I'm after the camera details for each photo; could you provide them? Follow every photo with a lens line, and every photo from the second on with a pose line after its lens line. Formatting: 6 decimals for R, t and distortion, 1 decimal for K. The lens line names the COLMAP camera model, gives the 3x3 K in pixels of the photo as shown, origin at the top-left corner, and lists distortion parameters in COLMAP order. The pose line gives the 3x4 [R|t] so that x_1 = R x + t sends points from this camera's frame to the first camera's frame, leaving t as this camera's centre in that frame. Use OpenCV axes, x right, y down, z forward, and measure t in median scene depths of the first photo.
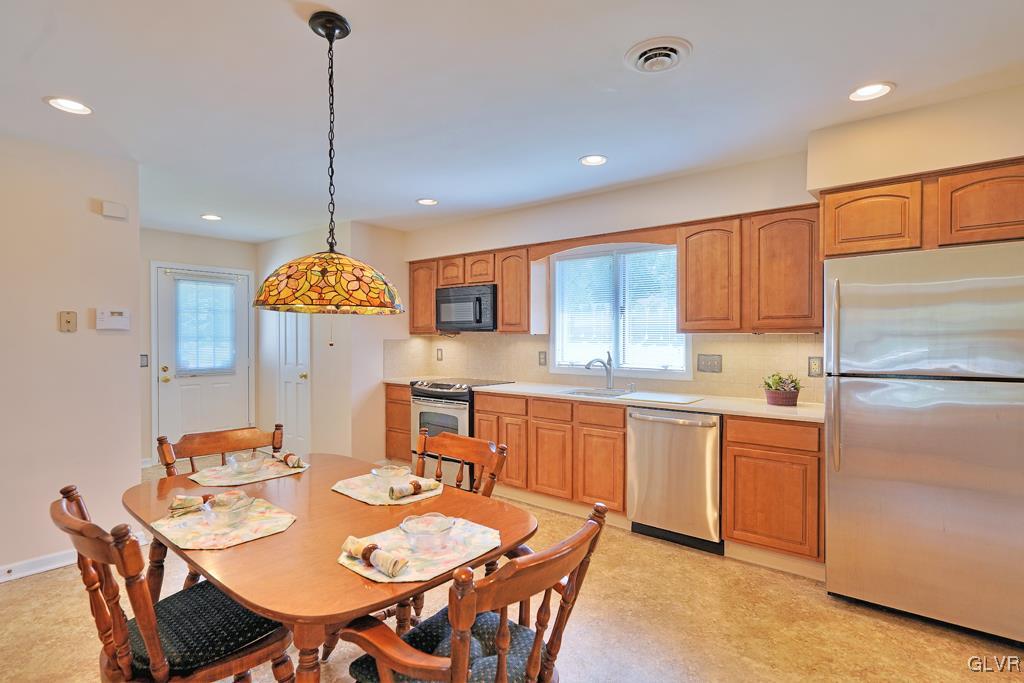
lens RADIAL K [[511.3, 0, 501.0], [0, 511.3, 337.8], [0, 0, 1]] dist [-0.016470, -0.000330]
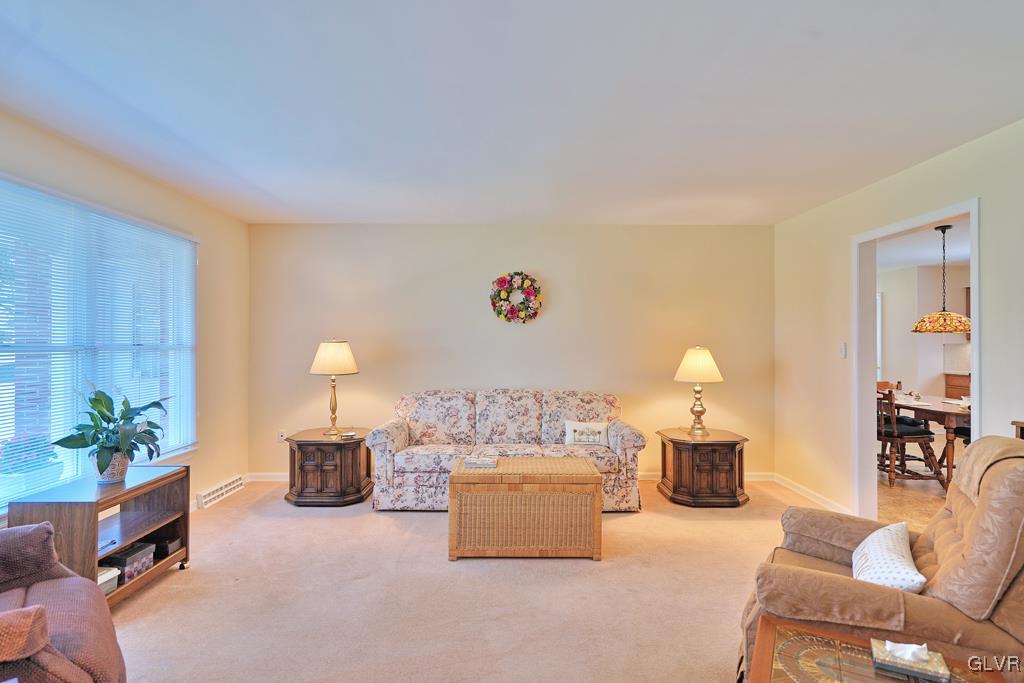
lens RADIAL K [[511.3, 0, 512.1], [0, 511.3, 338.5], [0, 0, 1]] dist [-0.016470, -0.000330]
pose [[0.637936, 0.003660, -0.770080, 0.103091], [-0.008795, 0.999958, -0.002533, 0.002019], [0.770039, 0.008389, 0.637942, -0.949700]]
